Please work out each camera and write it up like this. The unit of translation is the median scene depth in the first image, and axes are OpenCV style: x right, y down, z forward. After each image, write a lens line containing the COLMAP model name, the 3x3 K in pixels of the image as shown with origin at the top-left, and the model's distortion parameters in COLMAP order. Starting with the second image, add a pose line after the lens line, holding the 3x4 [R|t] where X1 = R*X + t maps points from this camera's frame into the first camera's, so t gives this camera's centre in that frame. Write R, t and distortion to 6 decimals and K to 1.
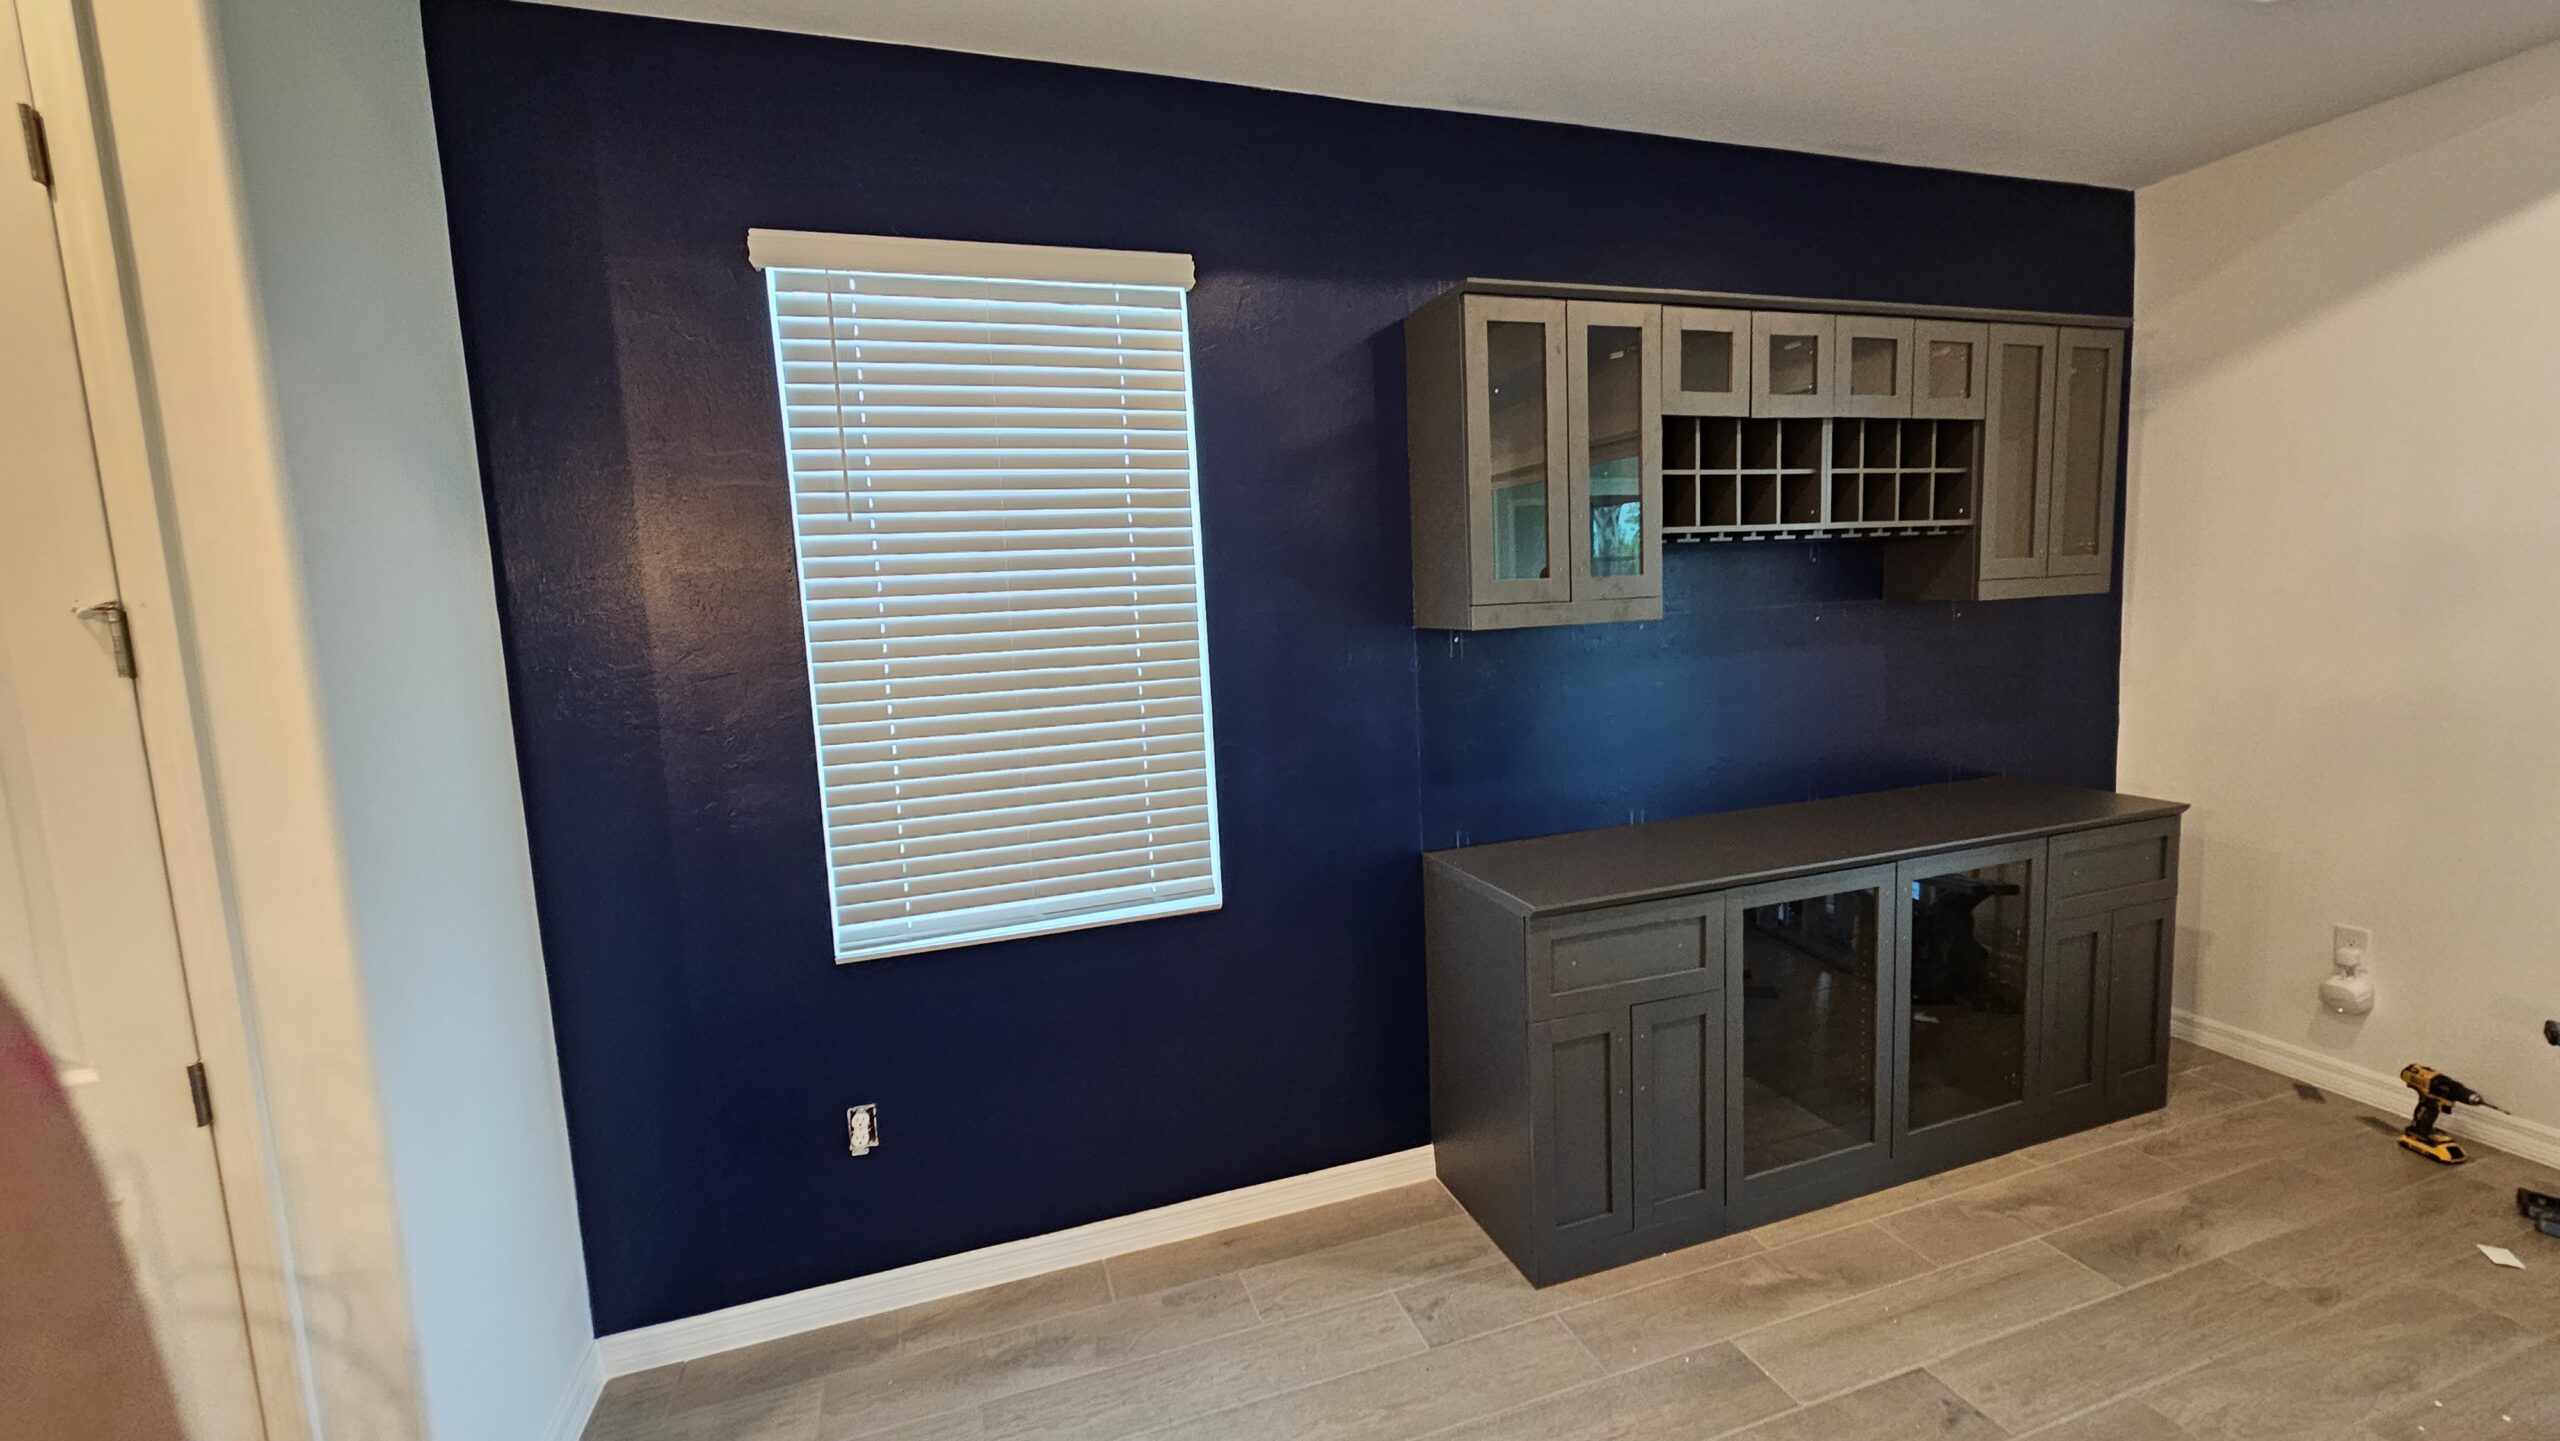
lens RADIAL K [[1064.9, 0, 1312.0], [0, 1064.9, 716.7], [0, 0, 1]] dist [-0.000490, 0.000862]
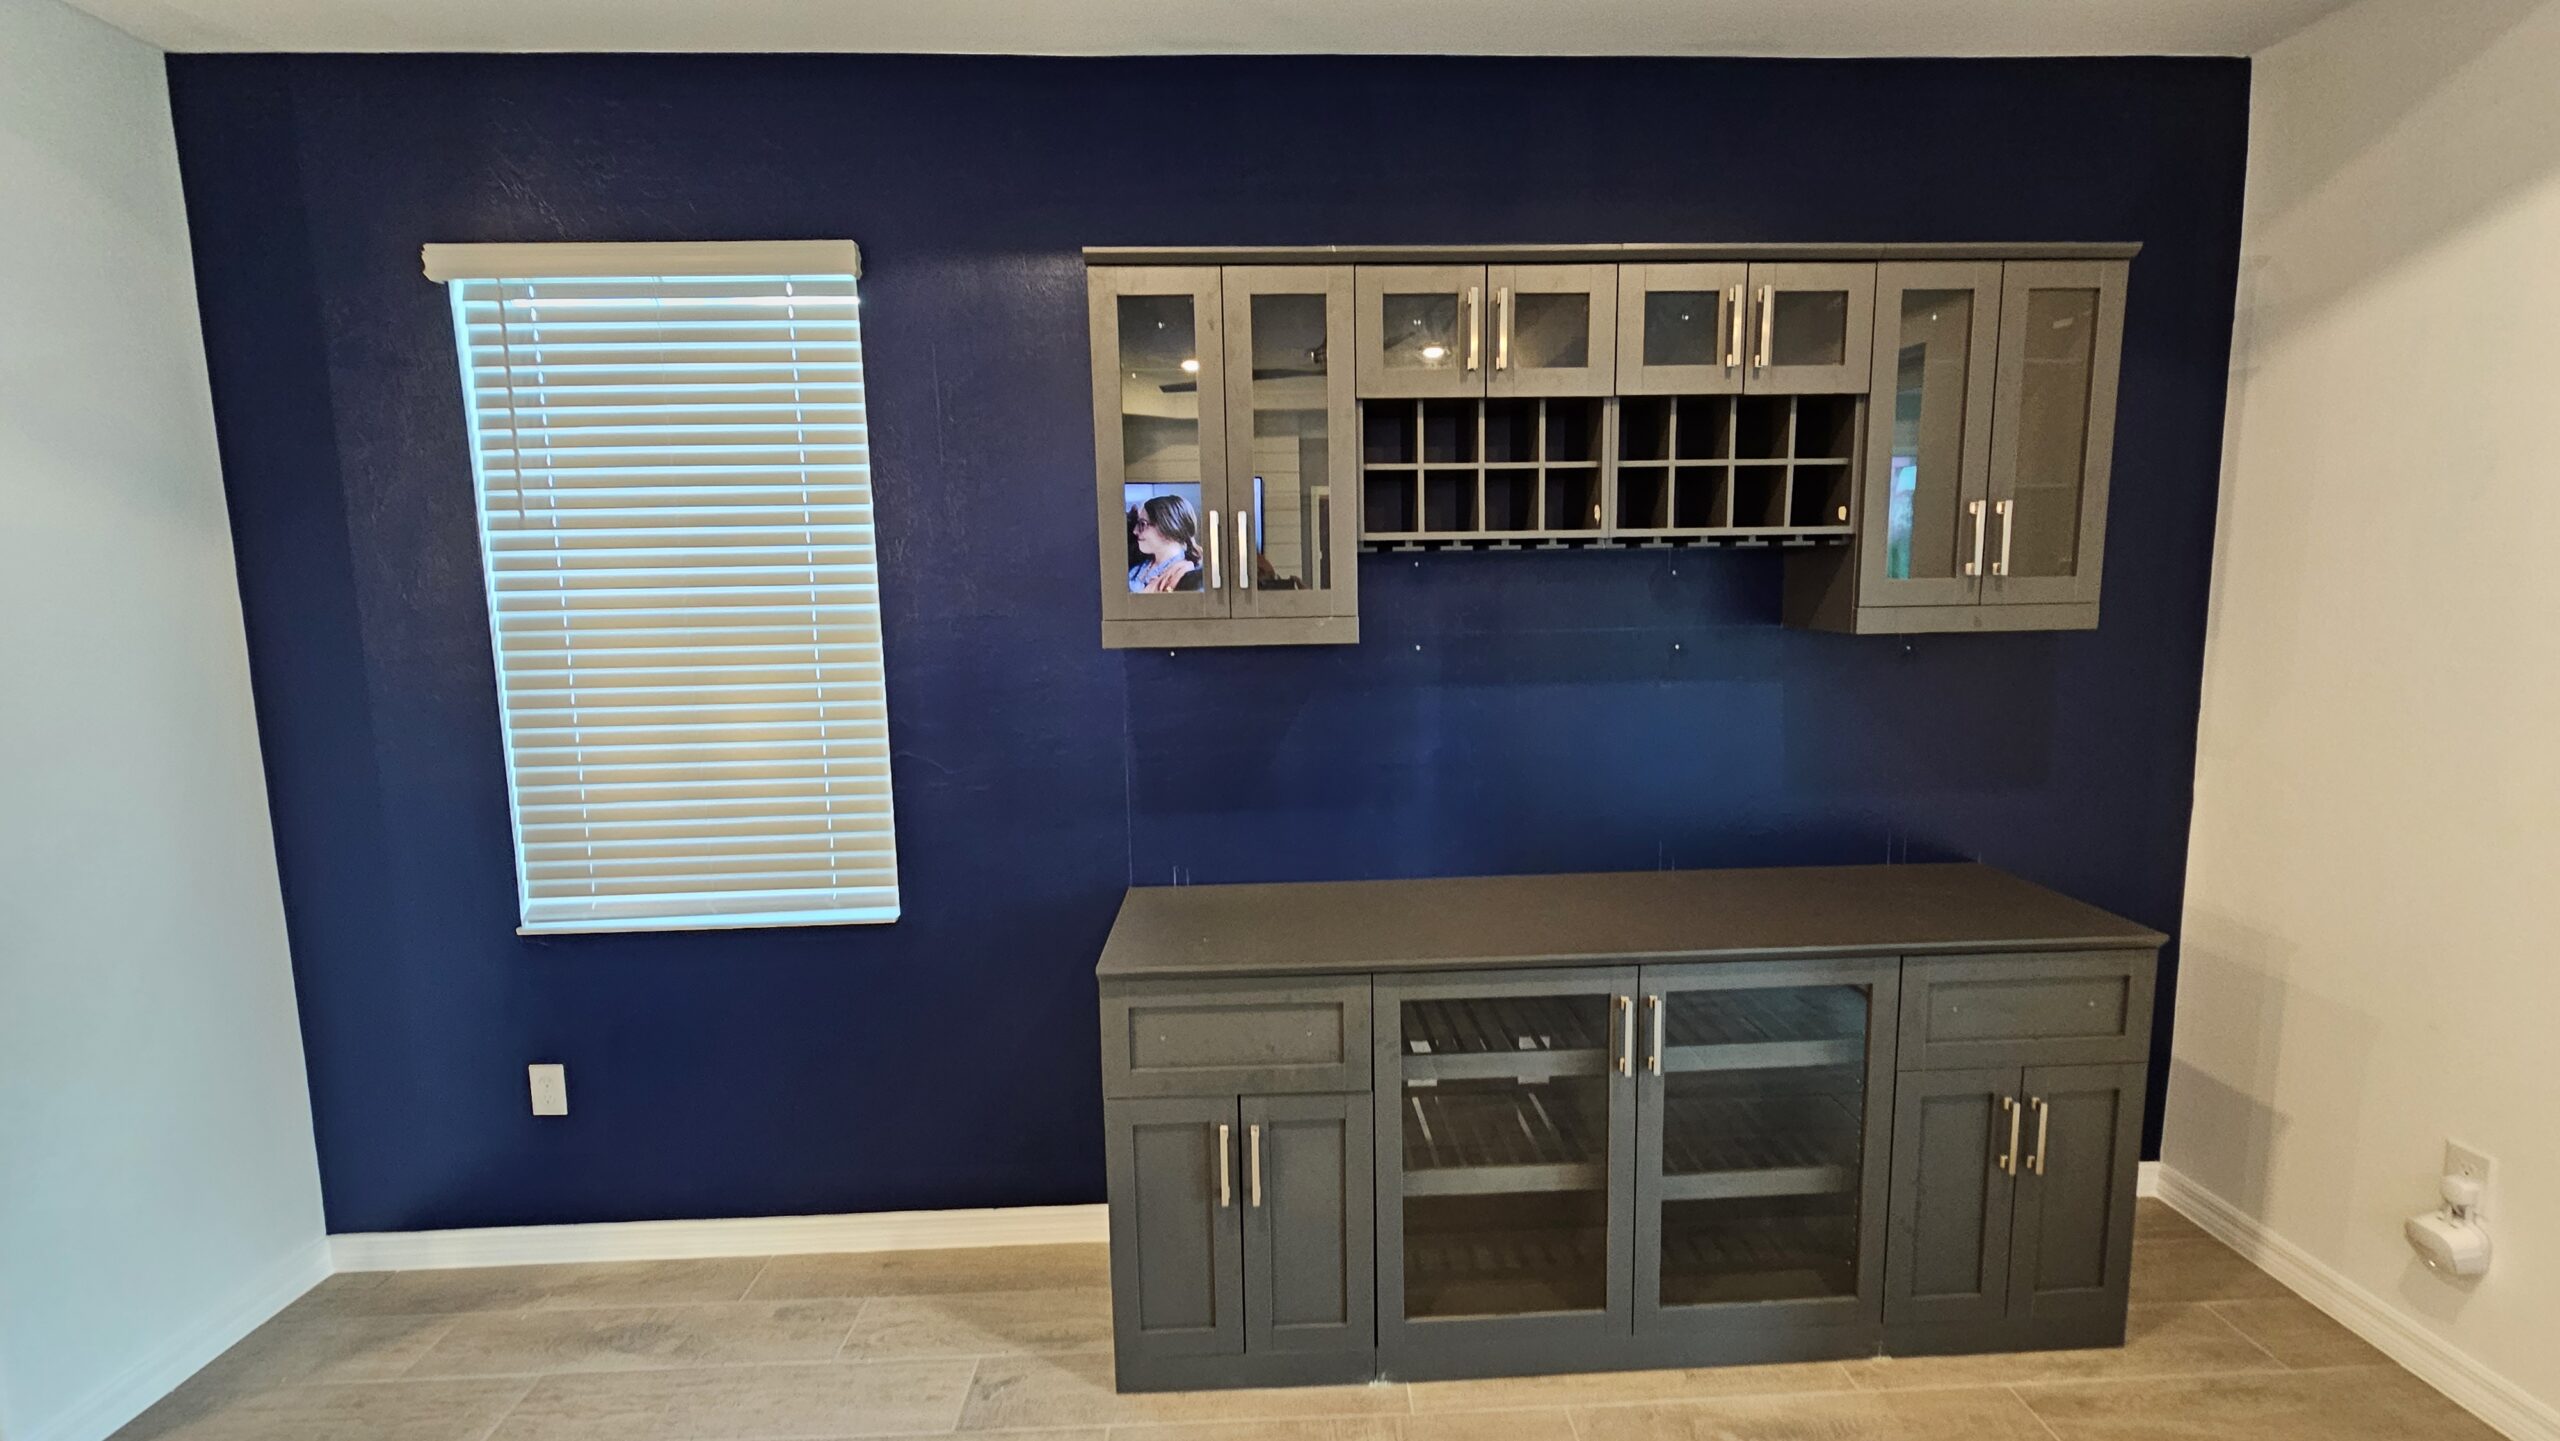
lens RADIAL K [[1054.4, 0, 1289.2], [0, 1054.4, 721.8], [0, 0, 1]] dist [-0.000875, 0.000073]
pose [[0.956169, 0.064887, -0.285536, 0.538642], [-0.059793, 0.997858, 0.026535, -0.050198], [0.286646, -0.008299, 0.958001, 0.196155]]
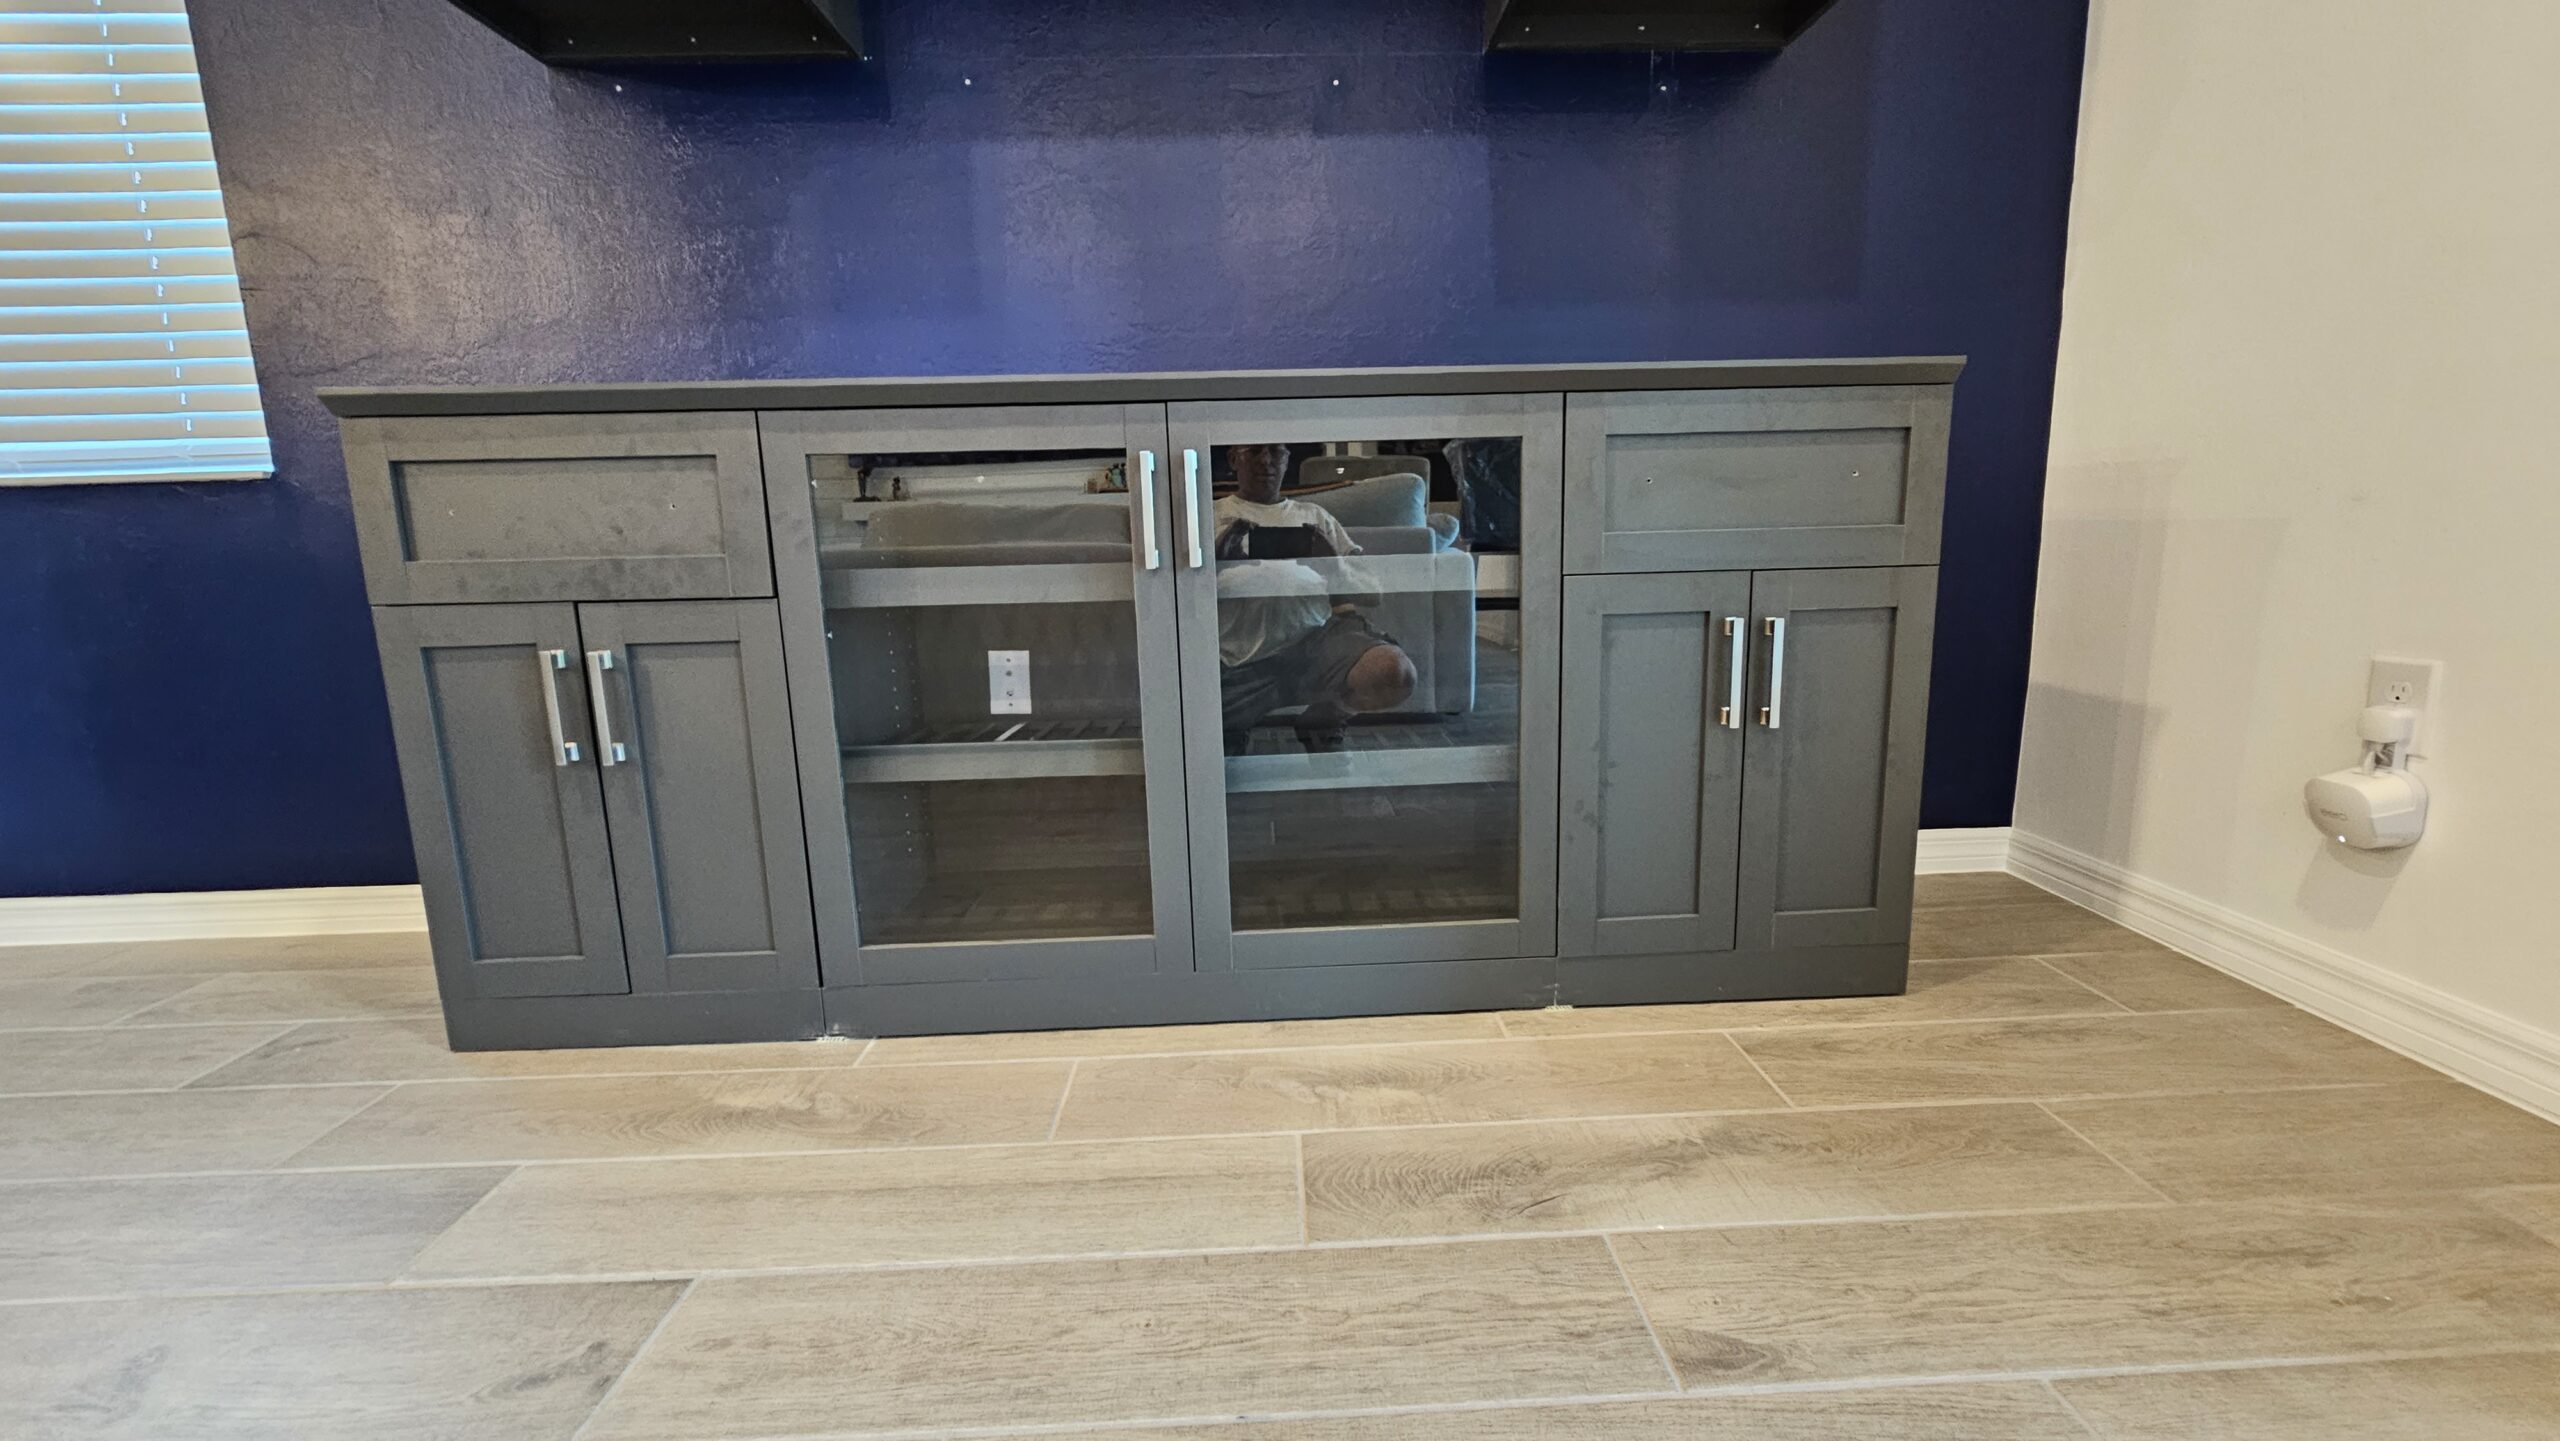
lens RADIAL K [[1053.8, 0, 1292.5], [0, 1053.8, 724.7], [0, 0, 1]] dist [-0.000706, -0.000022]
pose [[0.955451, 0.072037, -0.286223, 0.806491], [-0.053181, 0.995904, 0.073126, 0.265305], [0.290318, -0.054646, 0.955369, 0.542738]]
